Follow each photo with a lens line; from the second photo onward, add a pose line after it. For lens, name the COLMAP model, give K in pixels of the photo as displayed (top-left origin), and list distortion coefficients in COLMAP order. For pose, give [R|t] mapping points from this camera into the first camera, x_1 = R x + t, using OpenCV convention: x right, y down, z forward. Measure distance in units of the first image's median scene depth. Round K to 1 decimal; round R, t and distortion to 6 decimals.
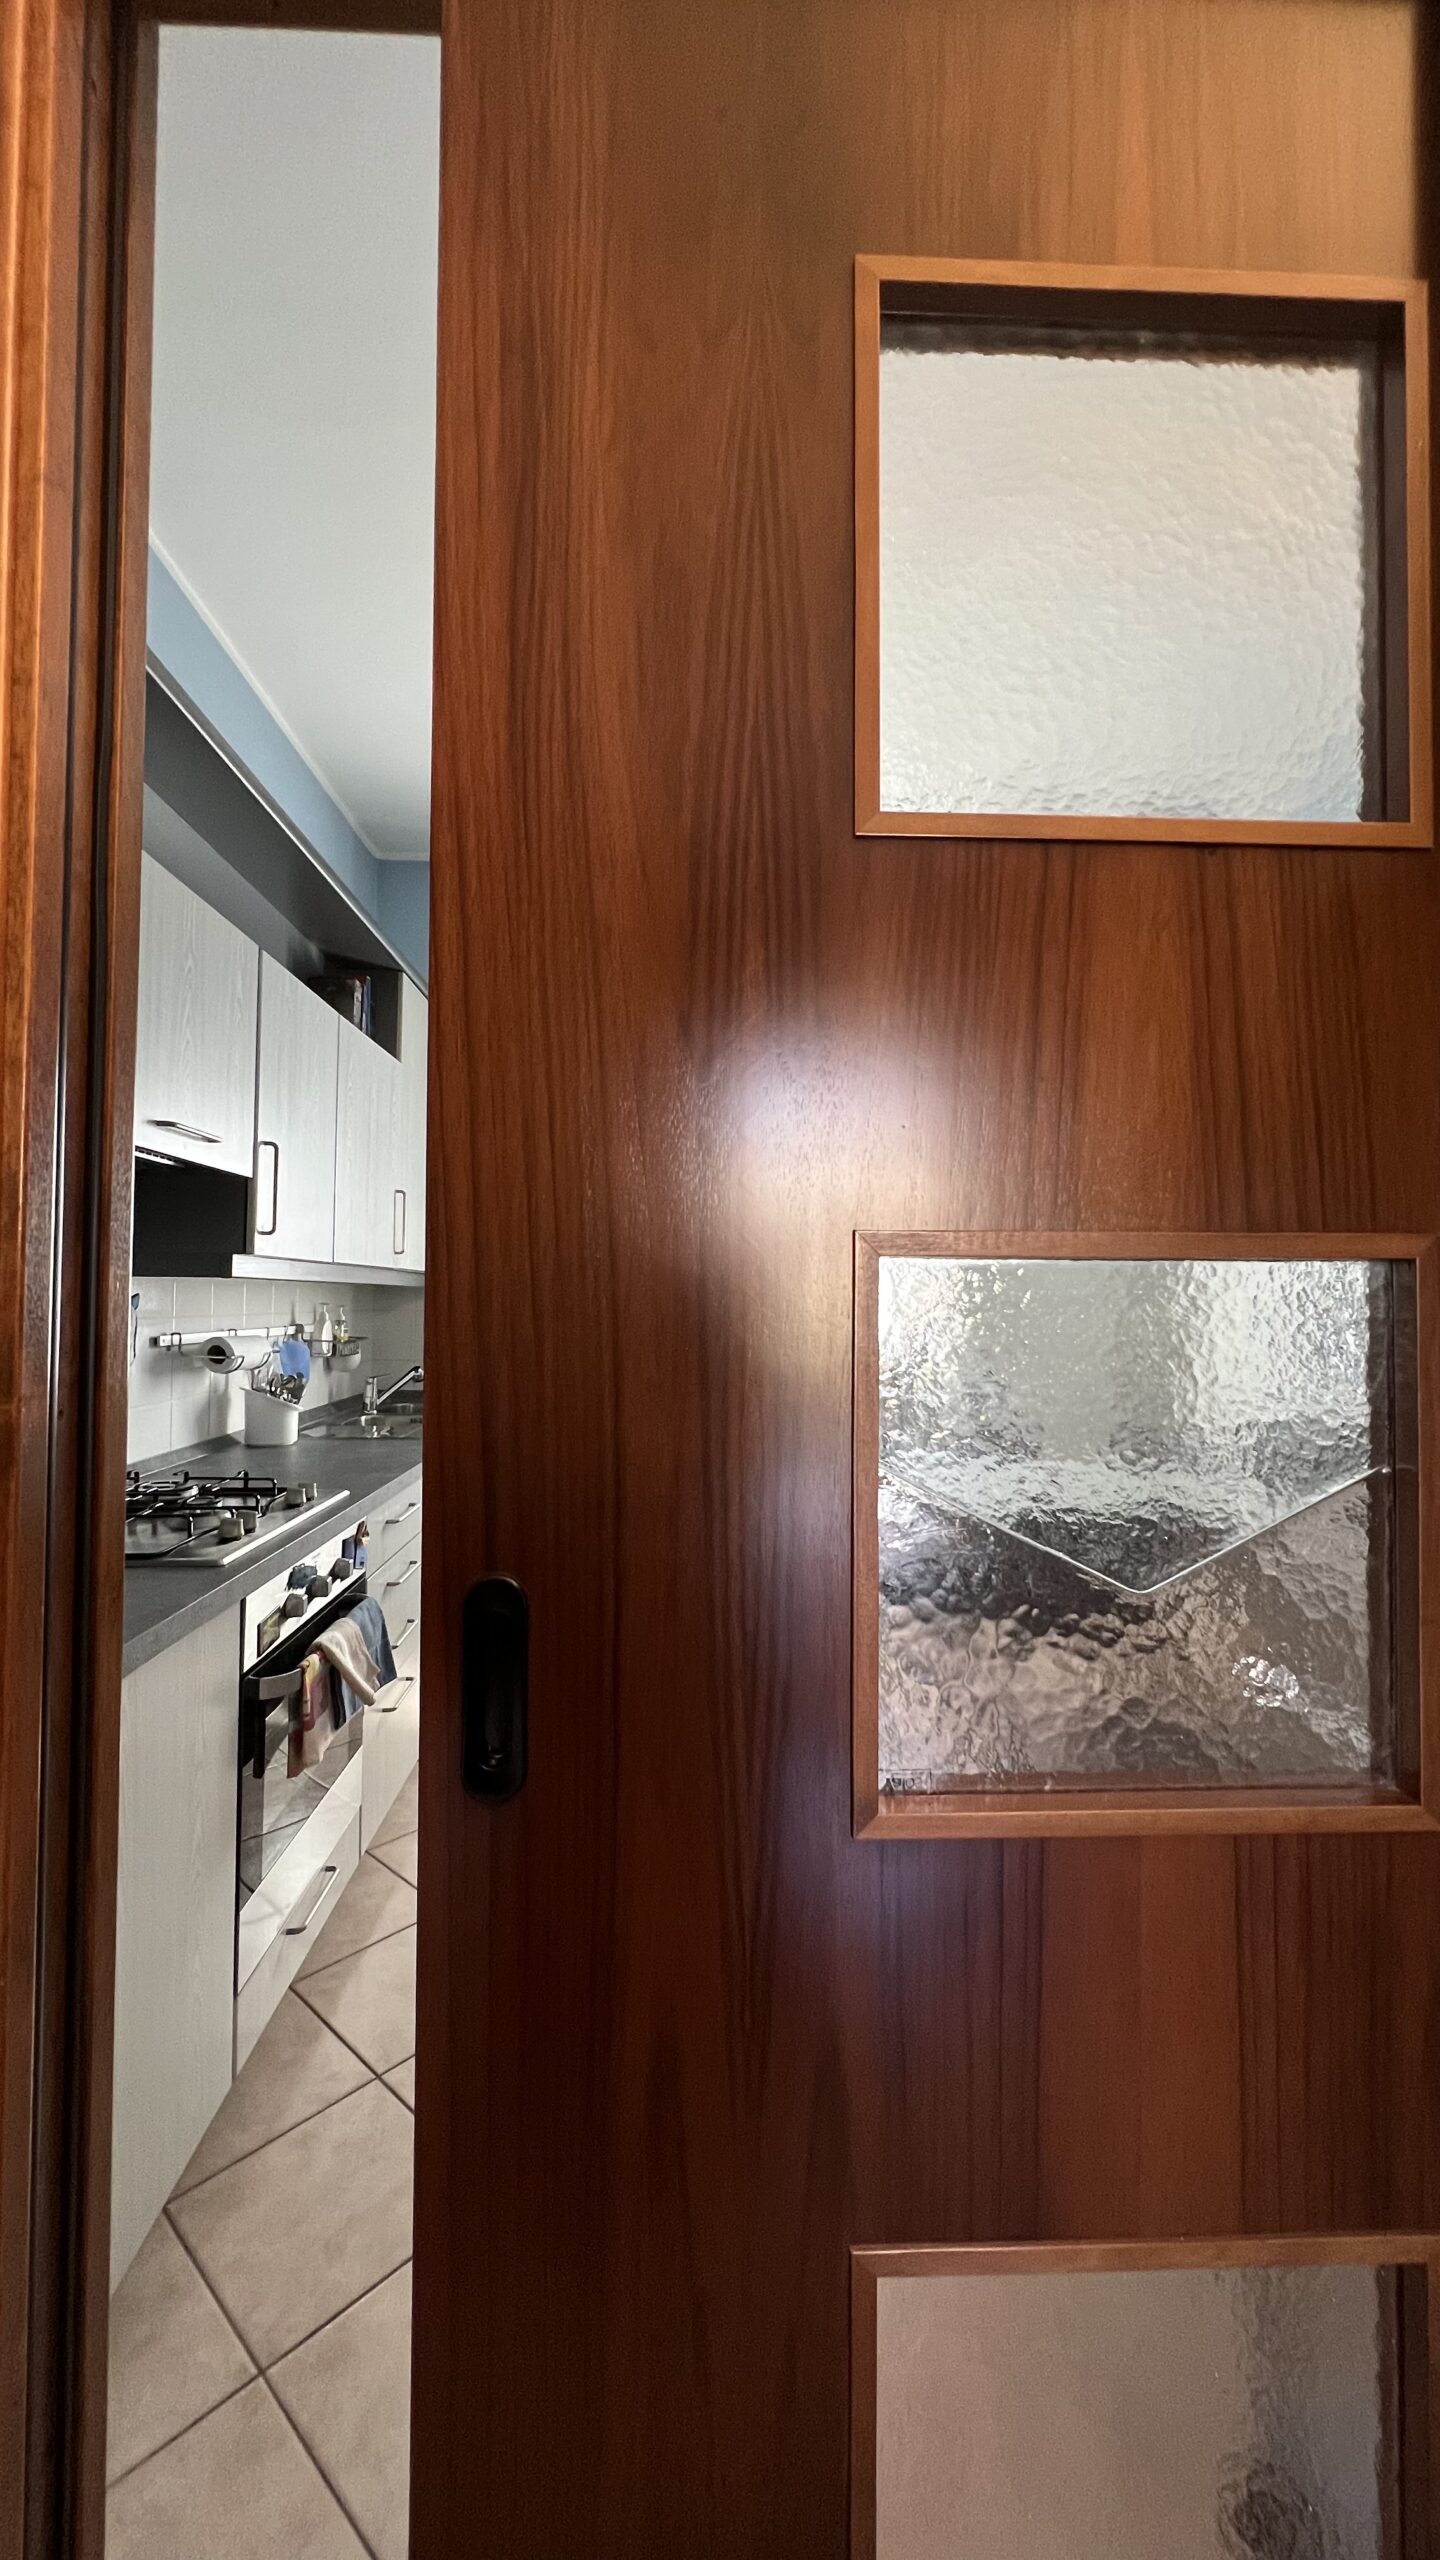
lens RADIAL K [[1019.1, 0, 730.2], [0, 1019.1, 1278.2], [0, 0, 1]] dist [-0.000809, -0.000511]
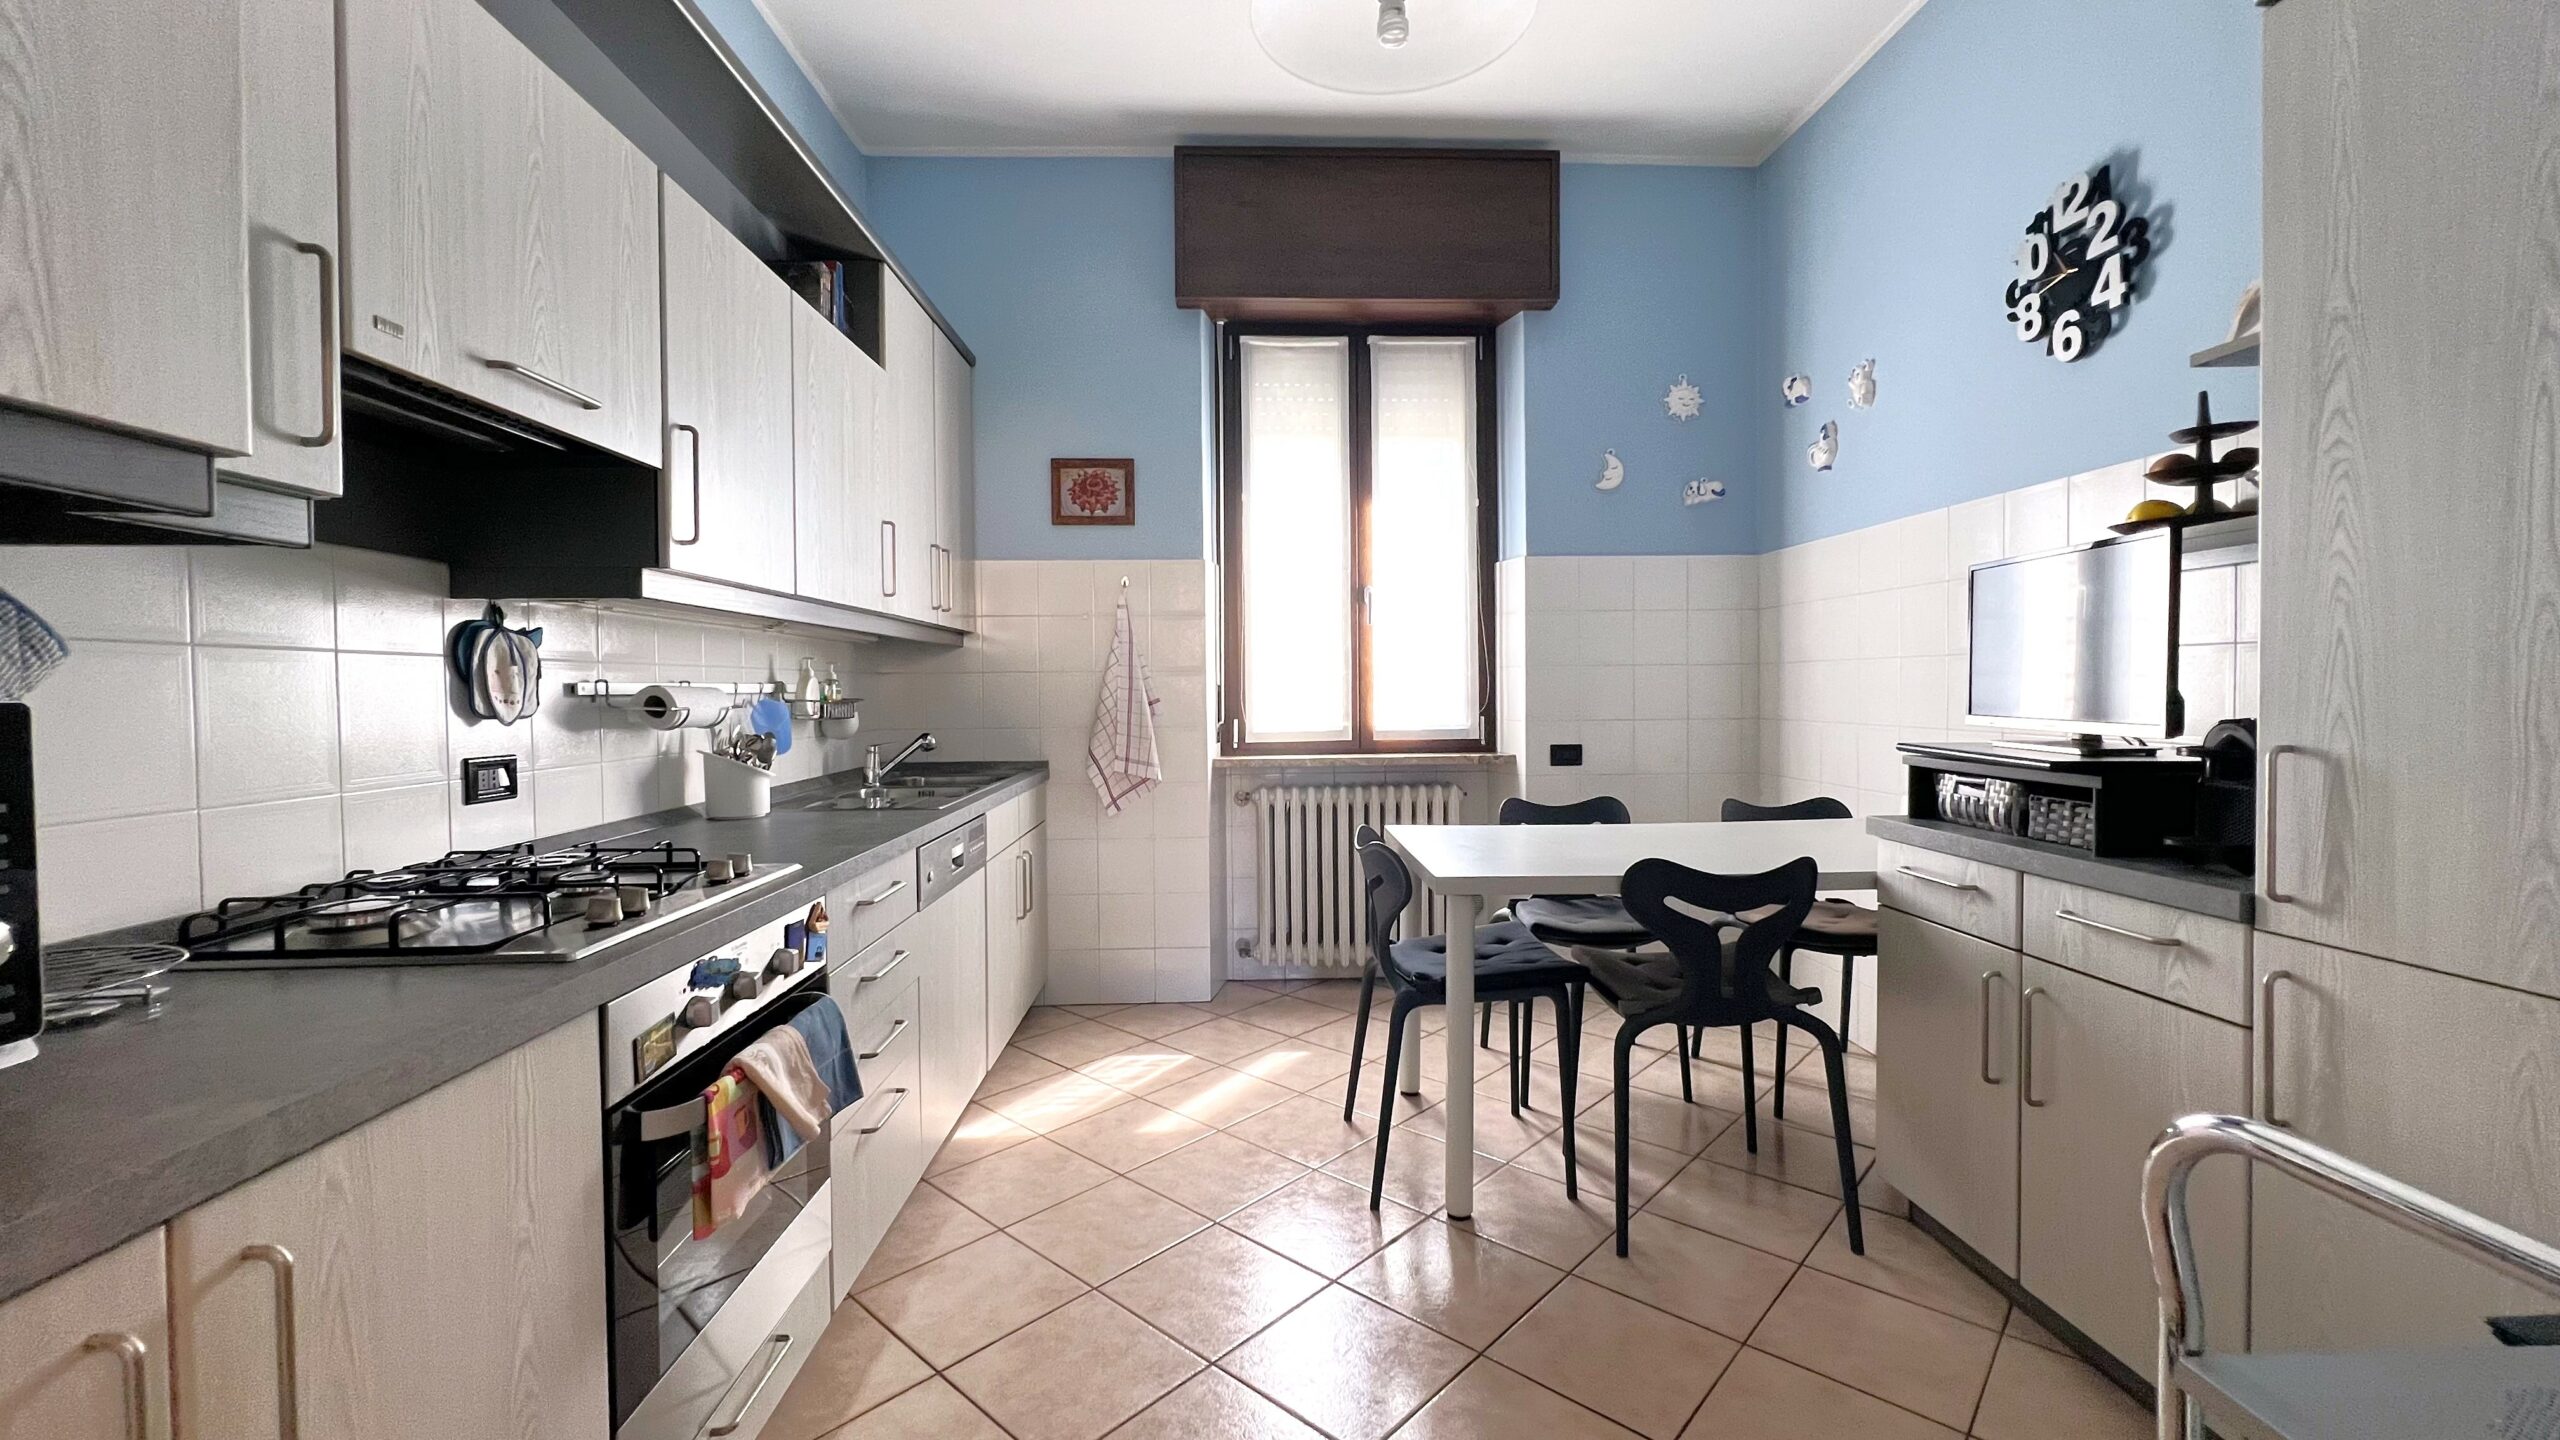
lens RADIAL K [[1019.1, 0, 1267.4], [0, 1019.1, 713.5], [0, 0, 1]] dist [-0.000809, -0.000511]
pose [[0.999760, -0.016509, -0.014374, 0.003193], [0.017149, 0.998813, 0.045594, 0.059782], [0.013604, -0.045829, 0.998857, 0.213807]]
